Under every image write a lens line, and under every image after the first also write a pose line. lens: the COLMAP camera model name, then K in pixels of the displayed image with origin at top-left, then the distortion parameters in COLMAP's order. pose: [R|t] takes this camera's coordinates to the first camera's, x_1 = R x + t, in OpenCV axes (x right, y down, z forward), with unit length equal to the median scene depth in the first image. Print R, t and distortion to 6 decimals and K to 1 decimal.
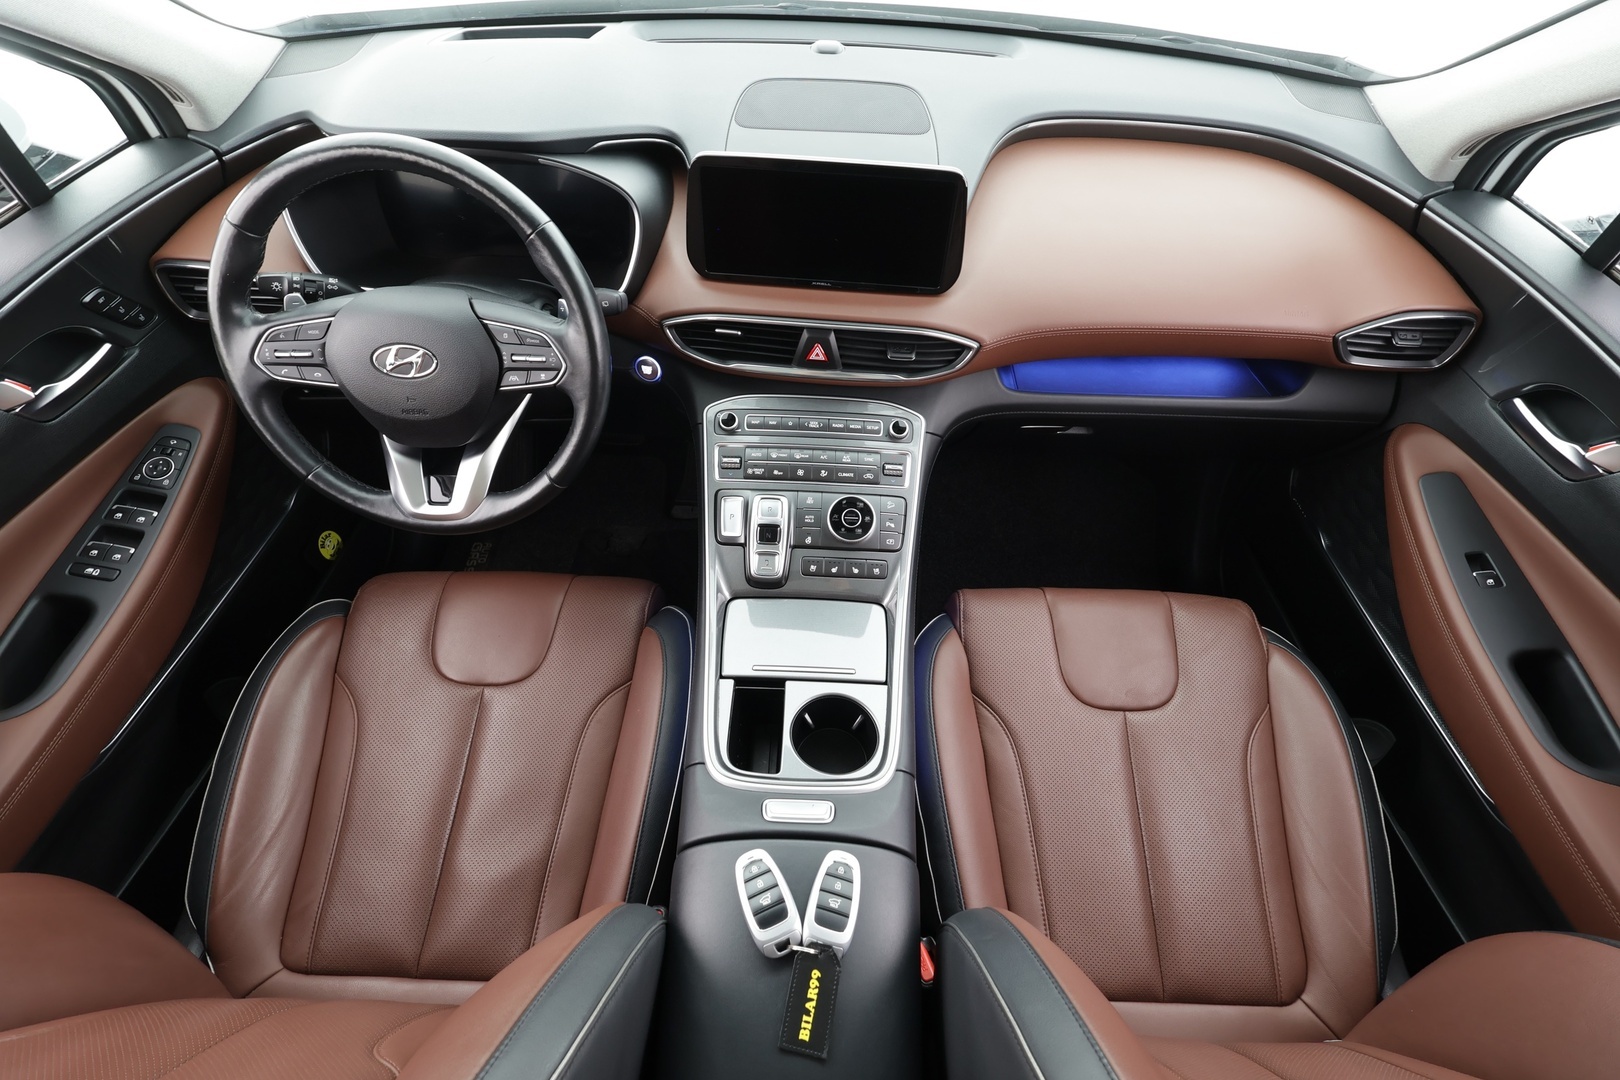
lens RADIAL K [[748.3, 0, 807.0], [0, 748.3, 541.0], [0, 0, 1]] dist [-0.003313, 0.000609]
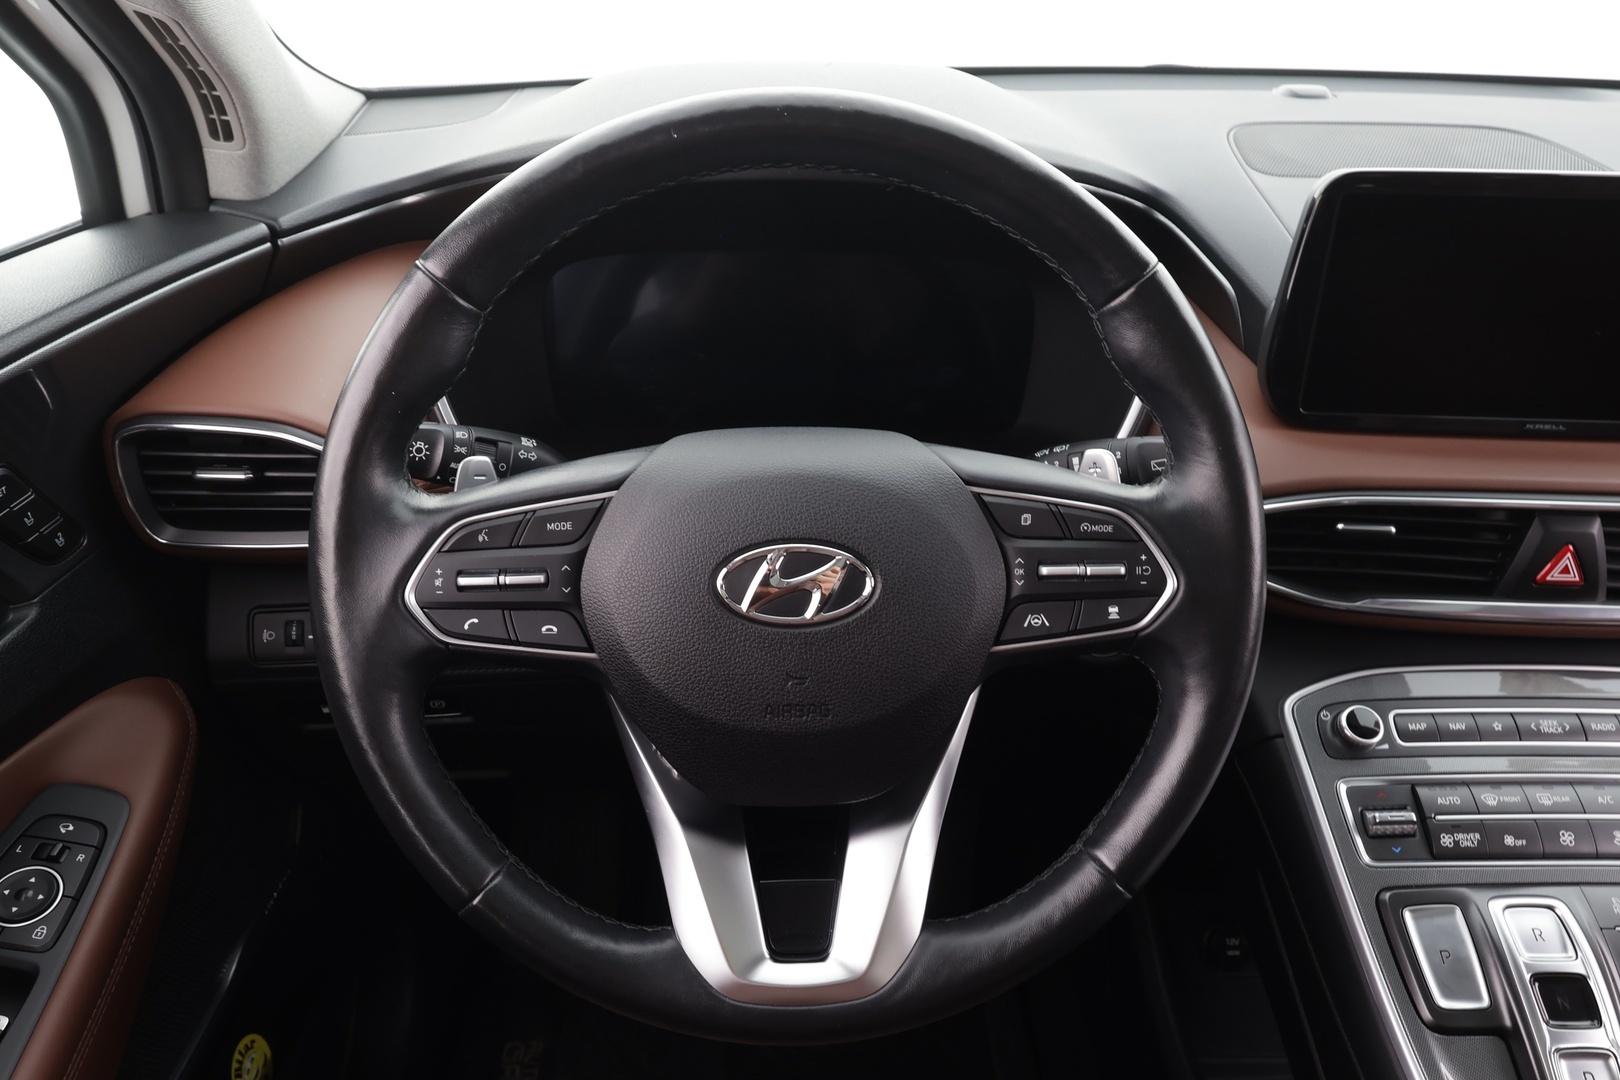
lens RADIAL K [[1150.9, 0, 812.8], [0, 1150.9, 543.1], [0, 0, 1]] dist [0.000782, -0.002269]
pose [[0.998665, -0.034165, 0.038739, -0.469354], [0.045956, 0.930091, -0.364442, -0.030307], [-0.023579, 0.365736, 0.930420, 0.355958]]
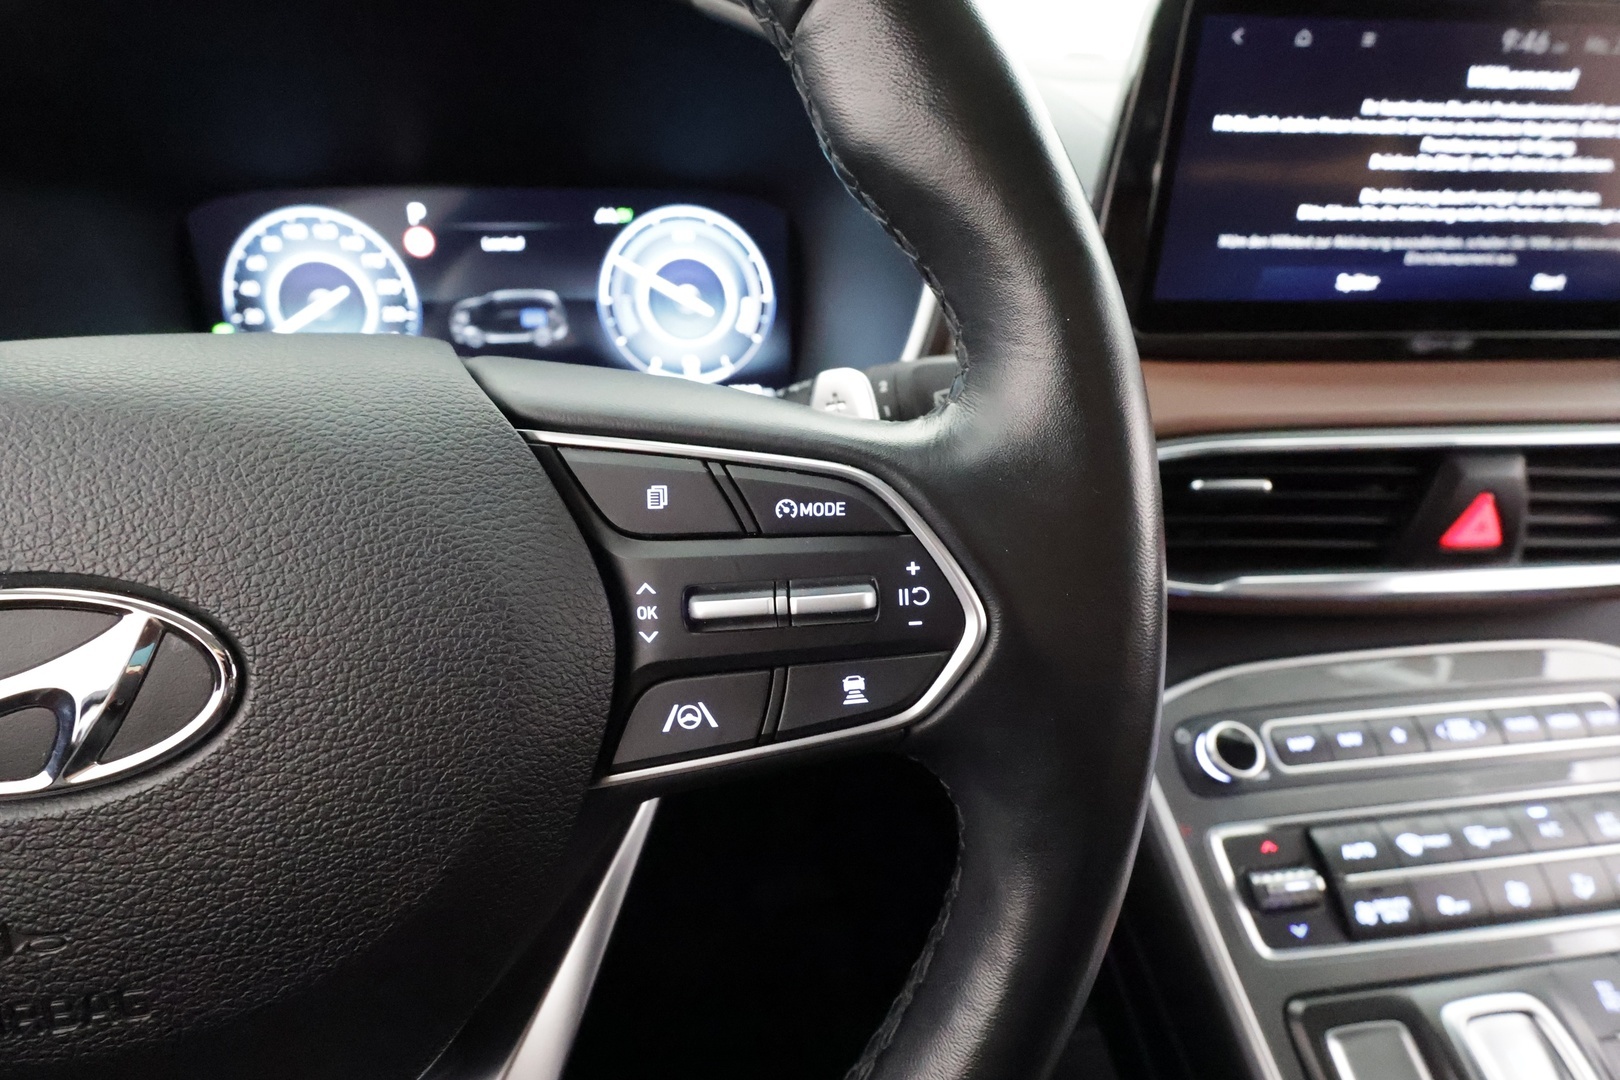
lens RADIAL K [[748.3, 0, 809.5], [0, 748.3, 535.1], [0, 0, 1]] dist [-0.003313, 0.000609]
pose [[0.988828, -0.089607, 0.119121, -0.333551], [0.124826, 0.934564, -0.333178, -0.169996], [-0.081471, 0.344325, 0.935309, 0.707449]]
